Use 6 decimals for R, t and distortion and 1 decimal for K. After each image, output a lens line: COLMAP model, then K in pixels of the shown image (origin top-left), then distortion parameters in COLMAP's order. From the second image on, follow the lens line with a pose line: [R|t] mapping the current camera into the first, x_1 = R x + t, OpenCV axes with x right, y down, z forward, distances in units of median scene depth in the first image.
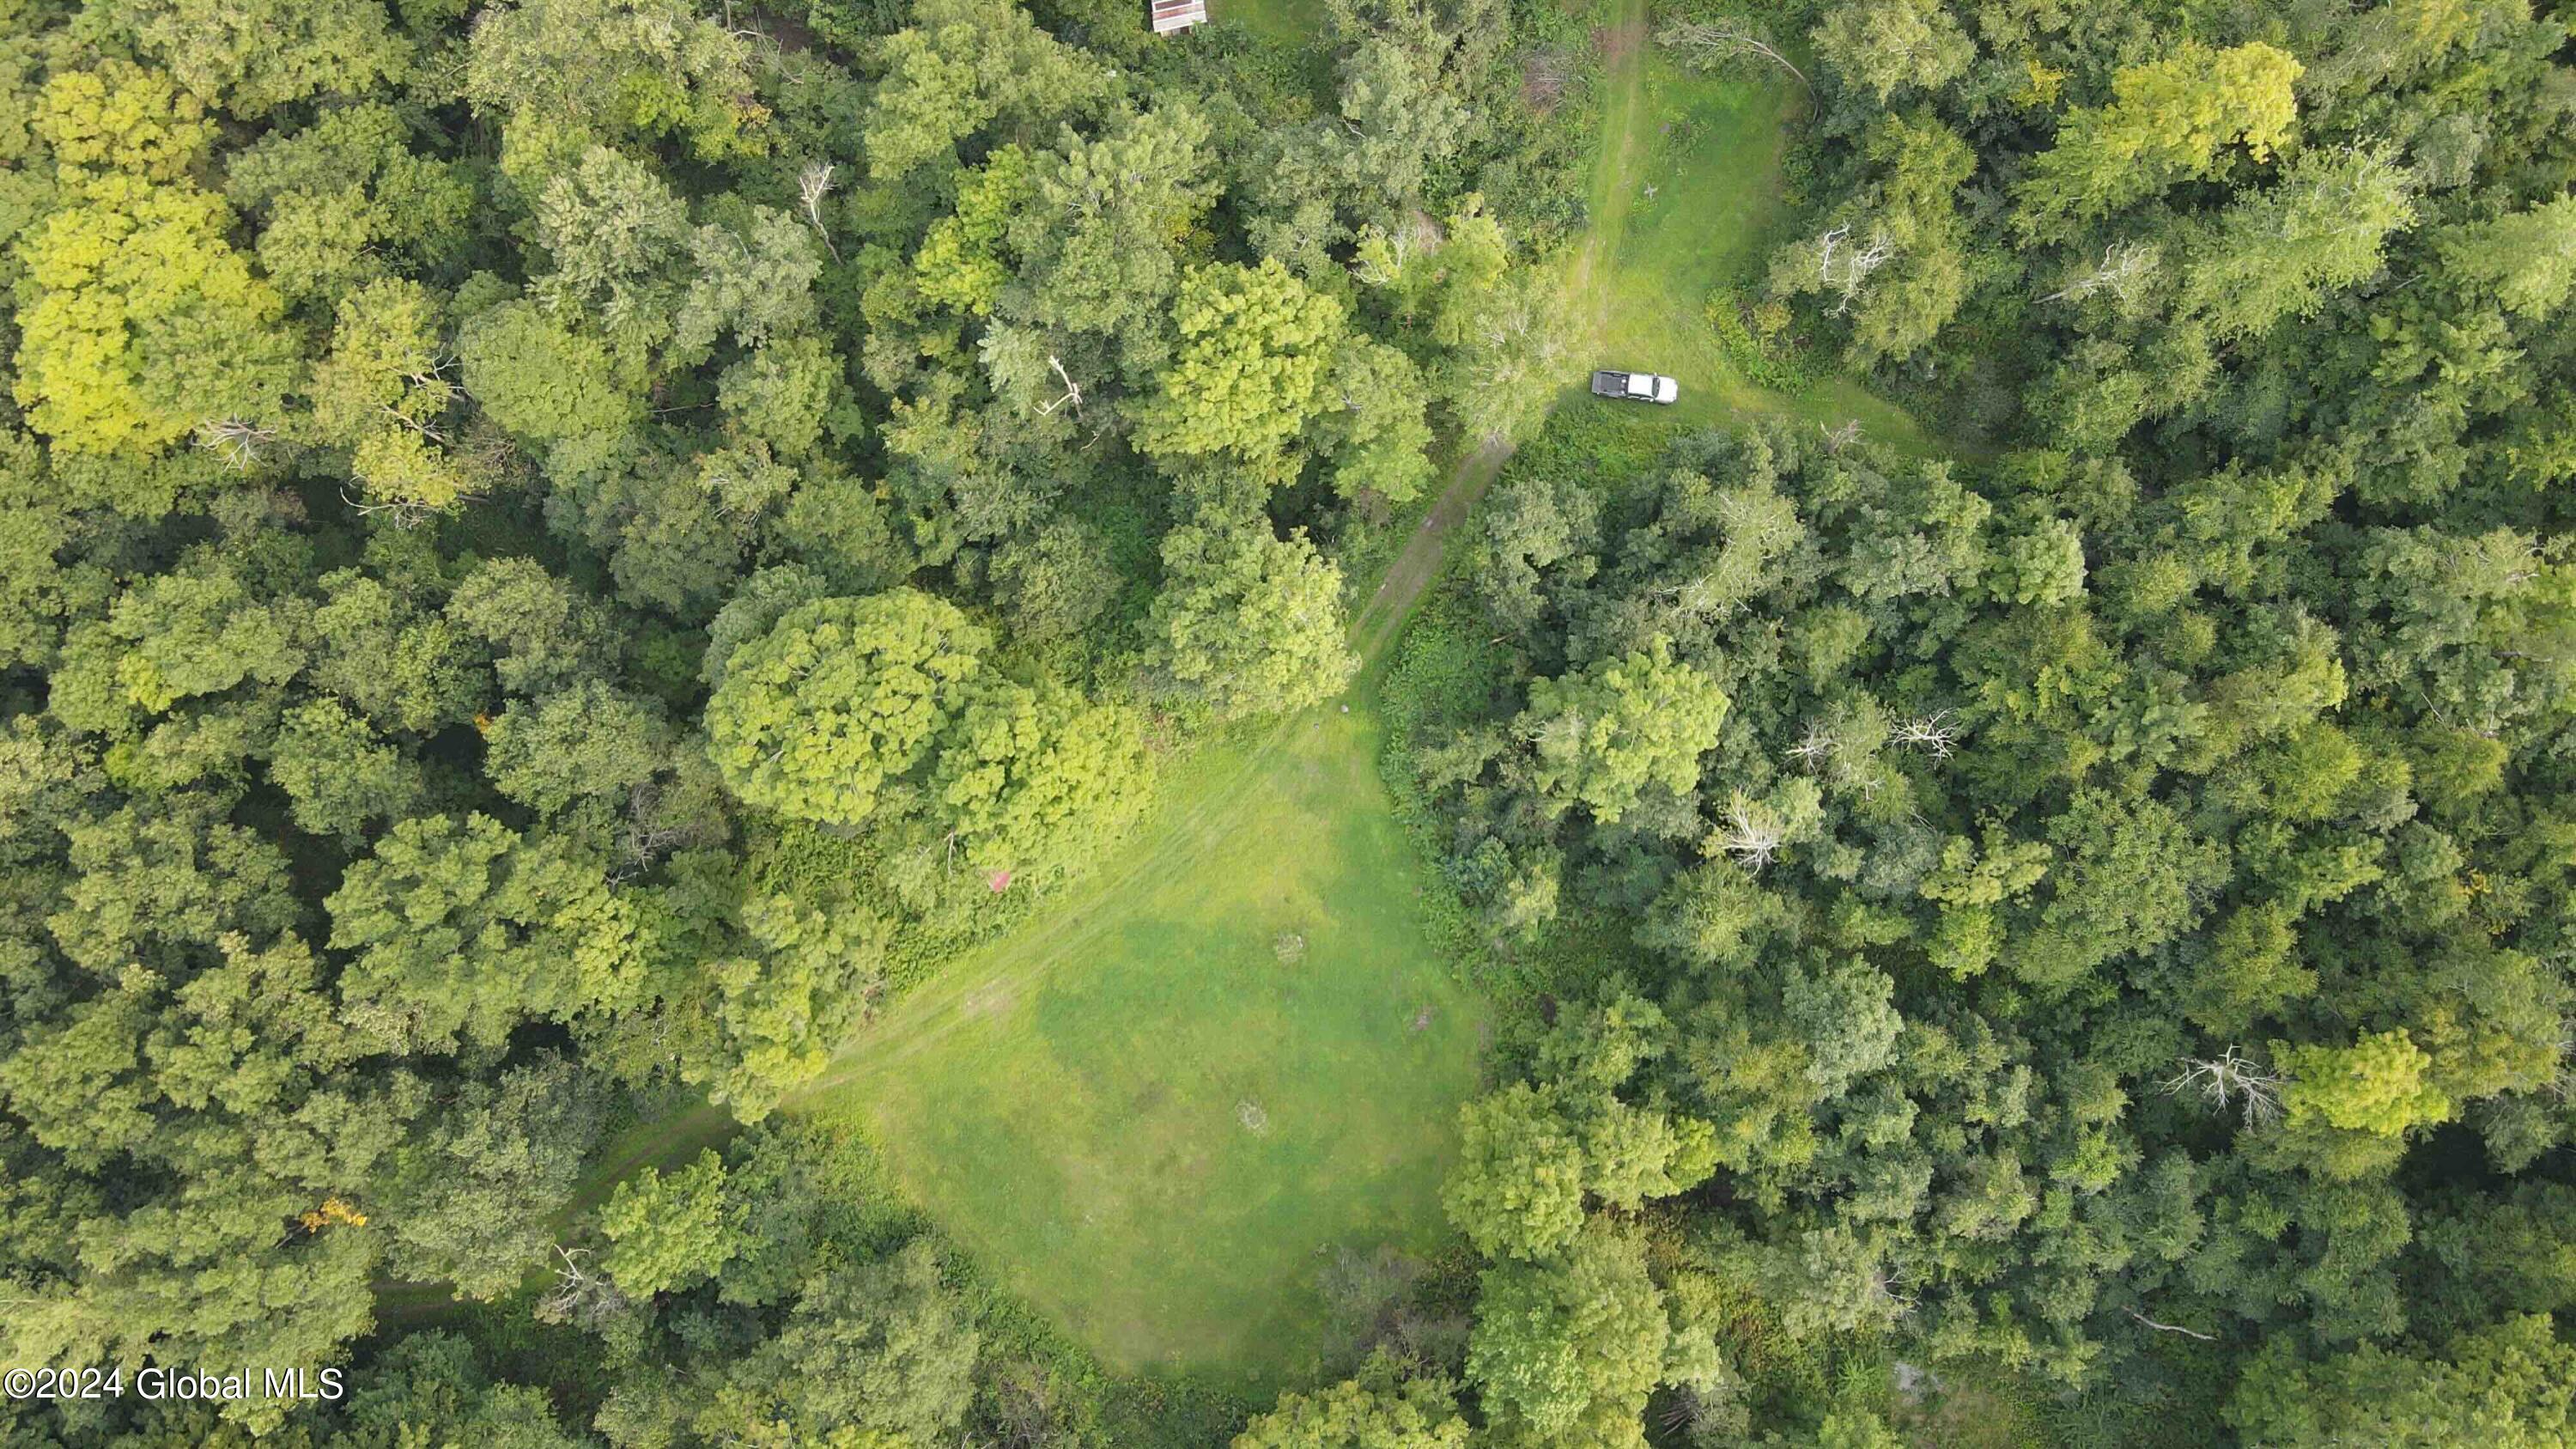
lens RADIAL K [[1920.7, 0, 1280.7], [0, 1920.7, 715.3], [0, 0, 1]] dist [-0.013119, 0.050825]
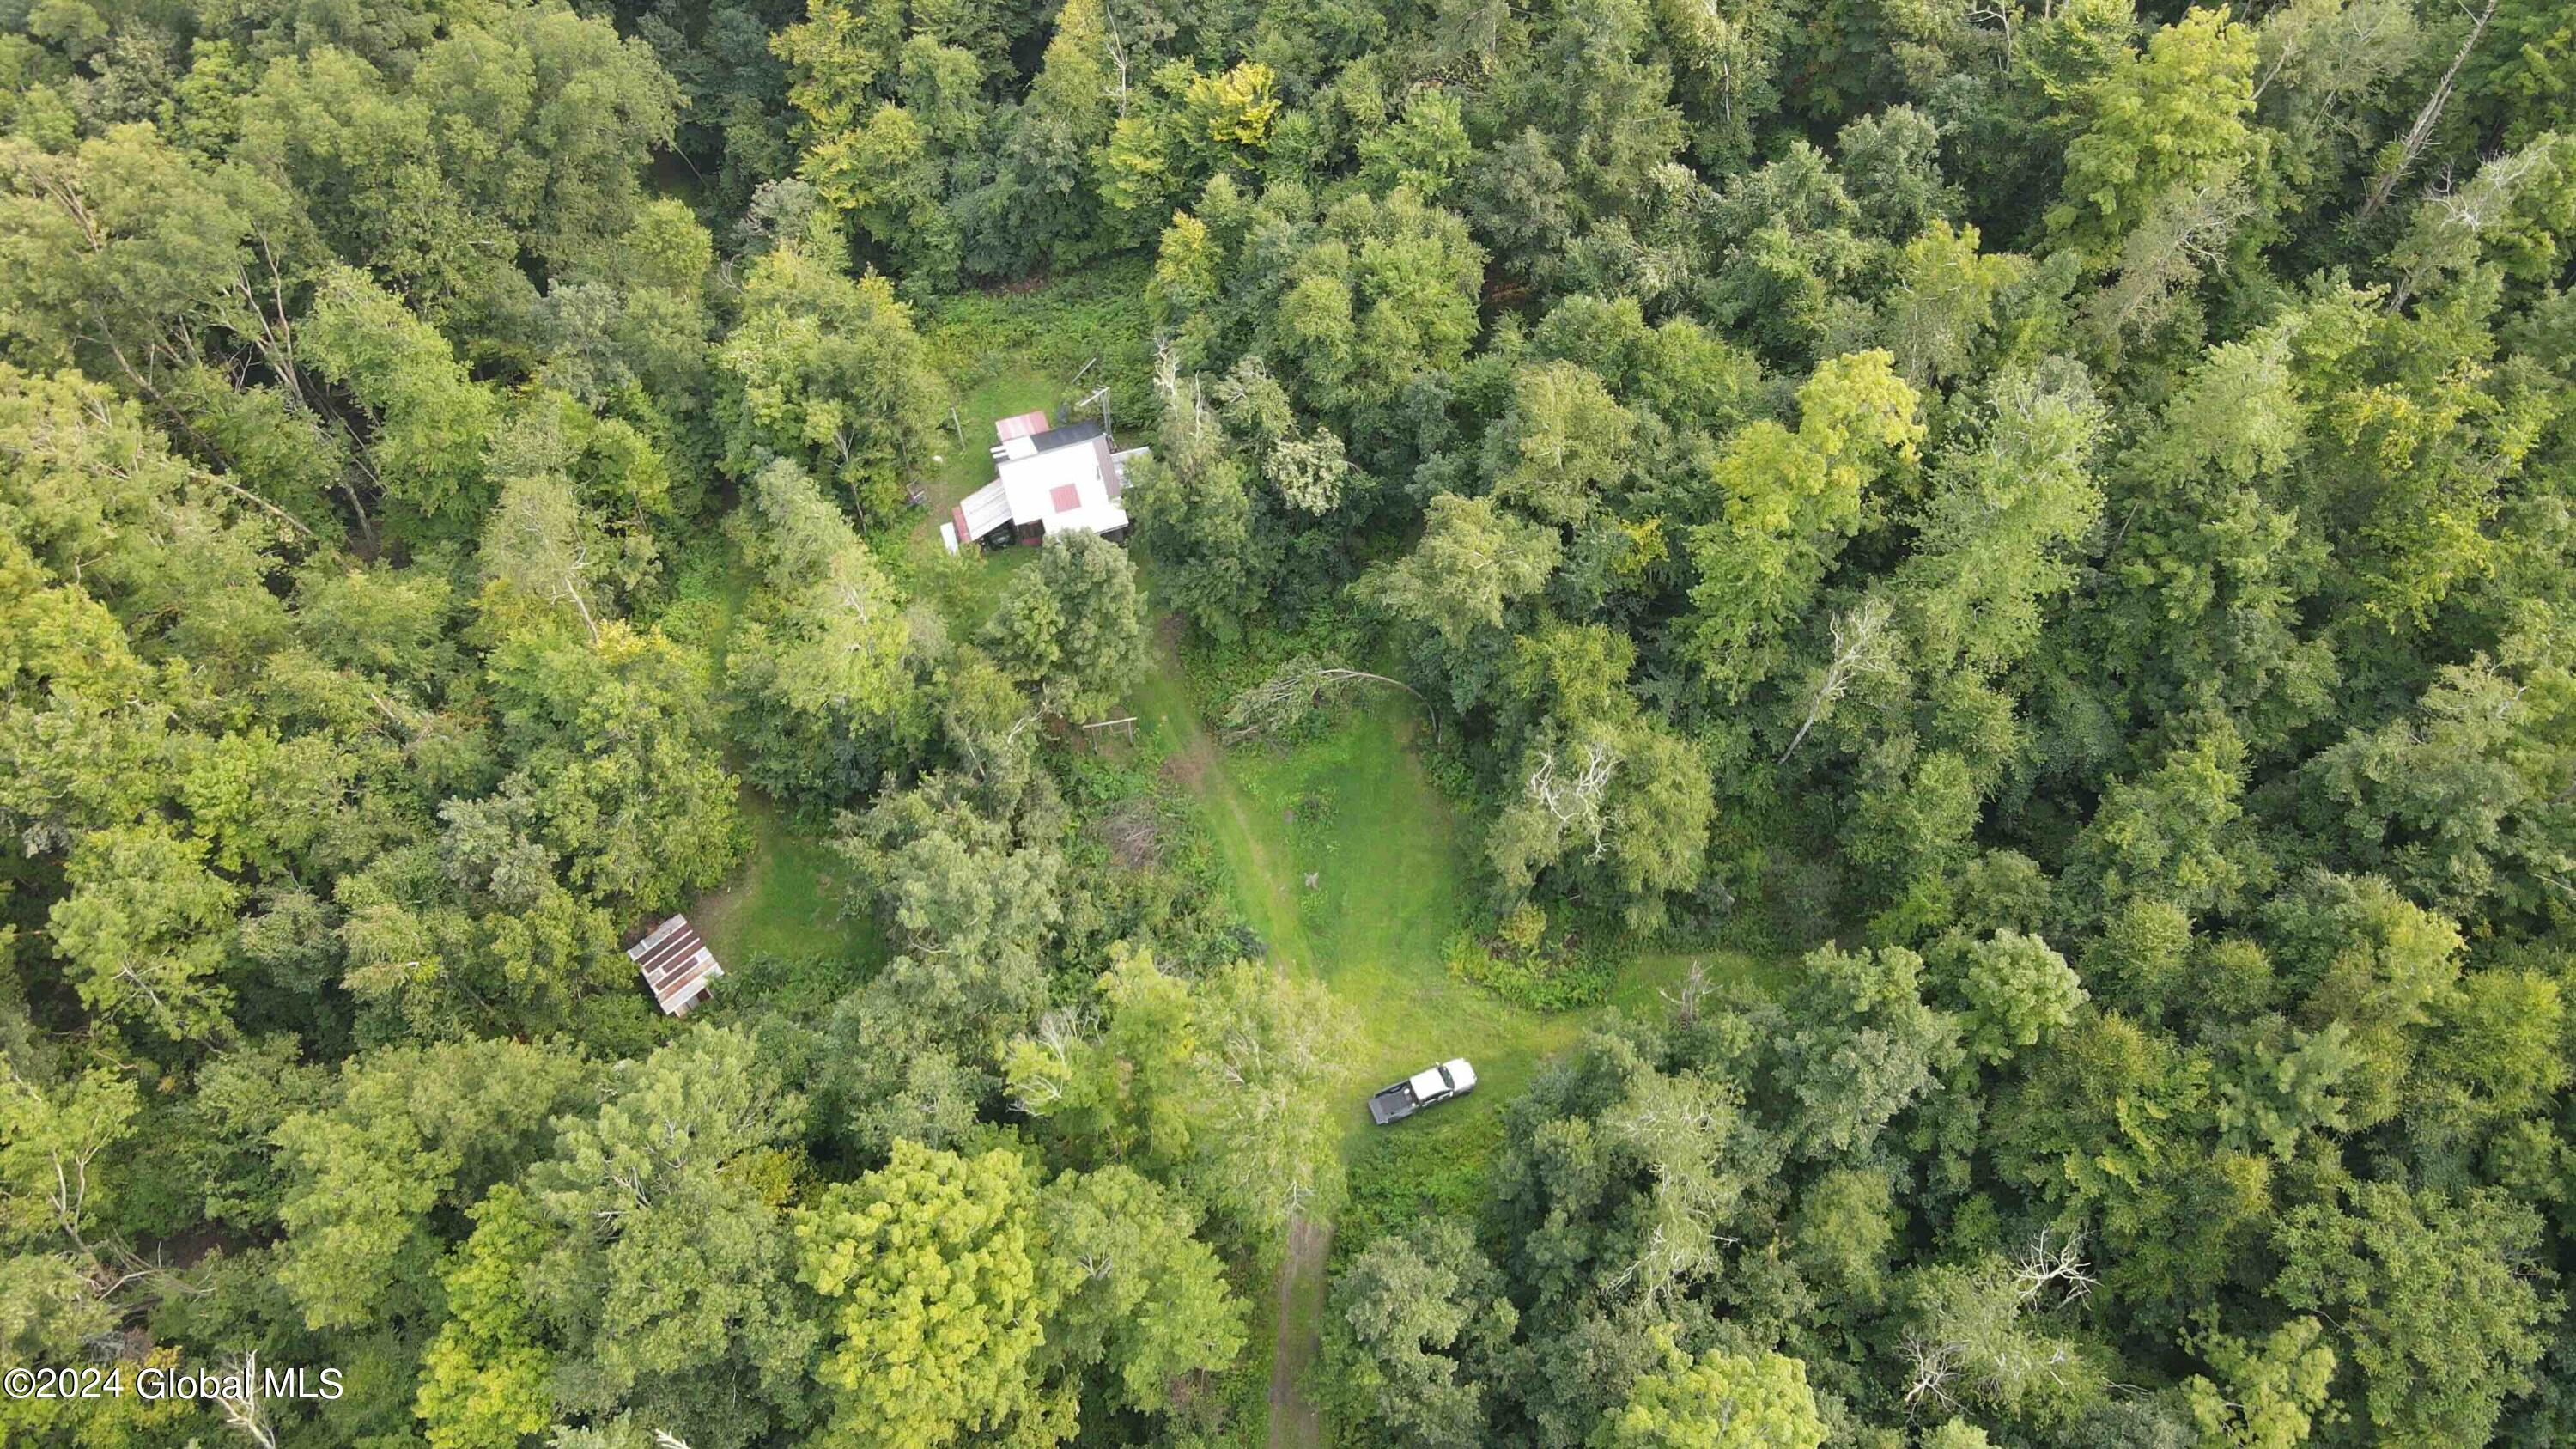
lens RADIAL K [[1920.7, 0, 1280.7], [0, 1920.7, 715.3], [0, 0, 1]] dist [-0.013119, 0.050825]
pose [[0.867341, -0.422179, 0.263600, -0.003451], [0.497453, 0.752509, -0.431591, 0.020977], [-0.016152, 0.505465, 0.862696, 0.308099]]
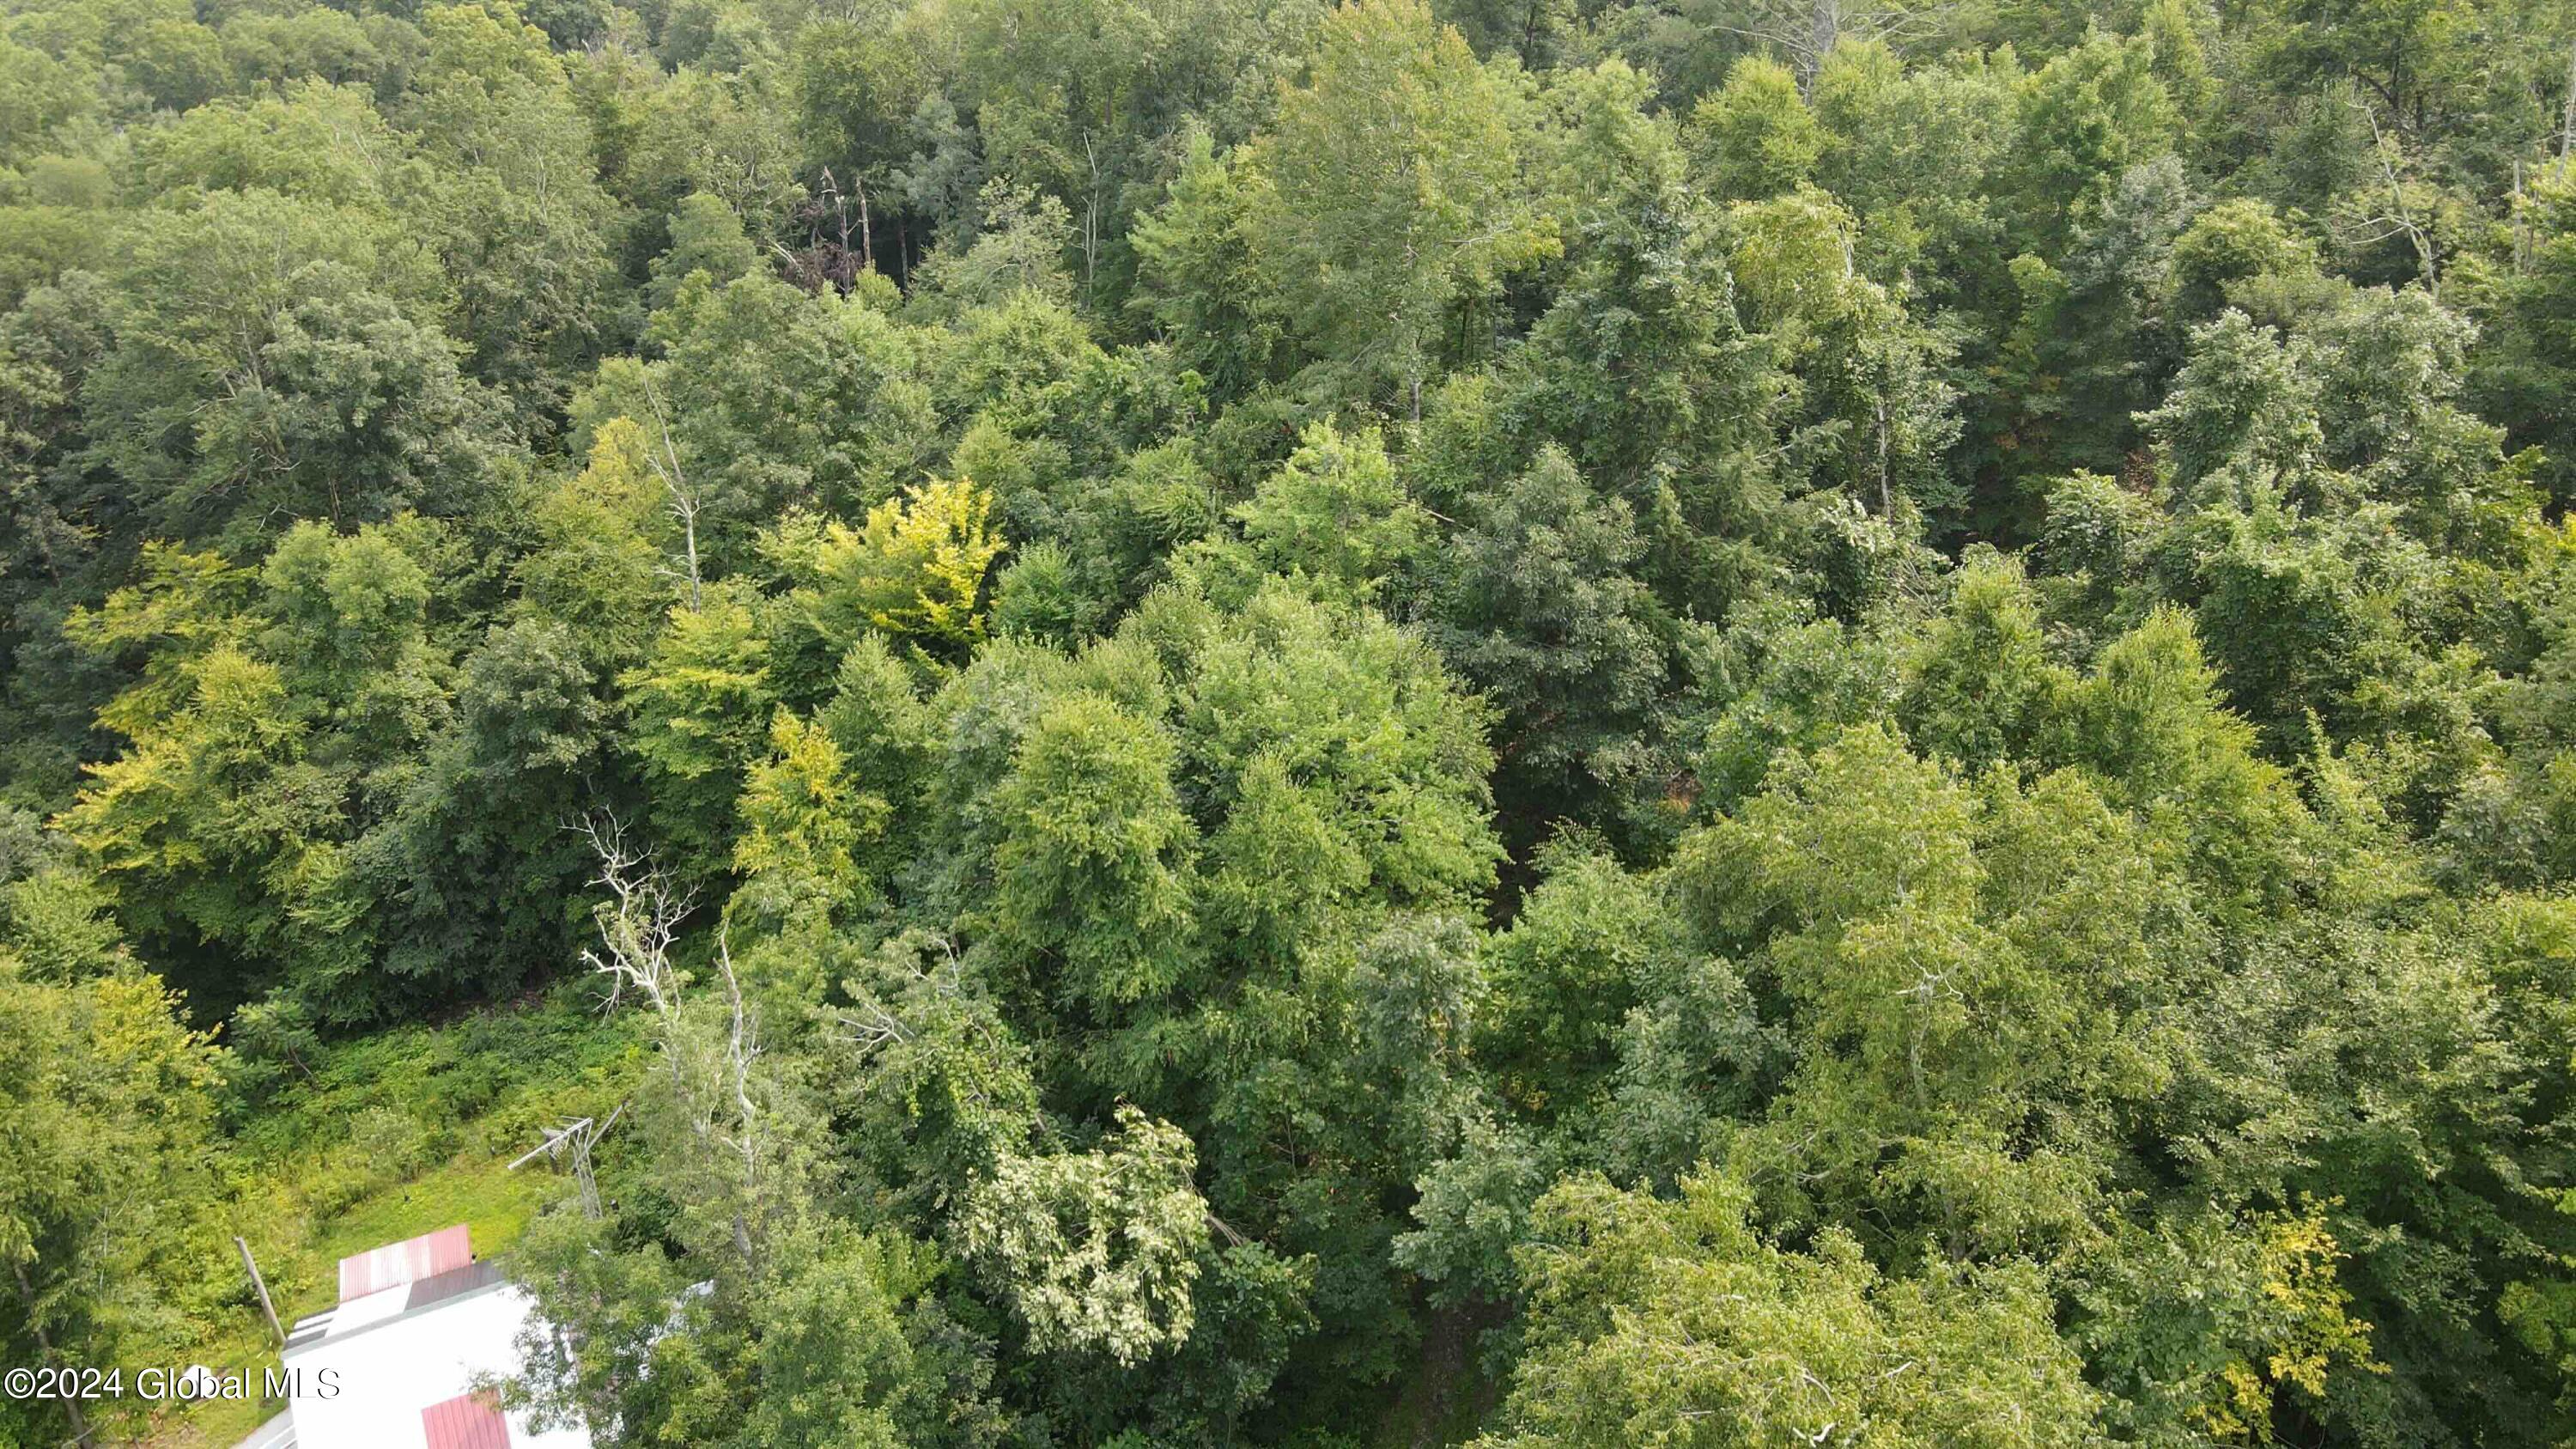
lens RADIAL K [[1920.7, 0, 1280.7], [0, 1920.7, 715.3], [0, 0, 1]] dist [-0.013119, 0.050825]
pose [[0.801161, -0.288312, 0.524420, 0.187921], [0.598045, 0.417889, -0.683894, -0.265379], [-0.021975, 0.861536, 0.507220, 0.817565]]
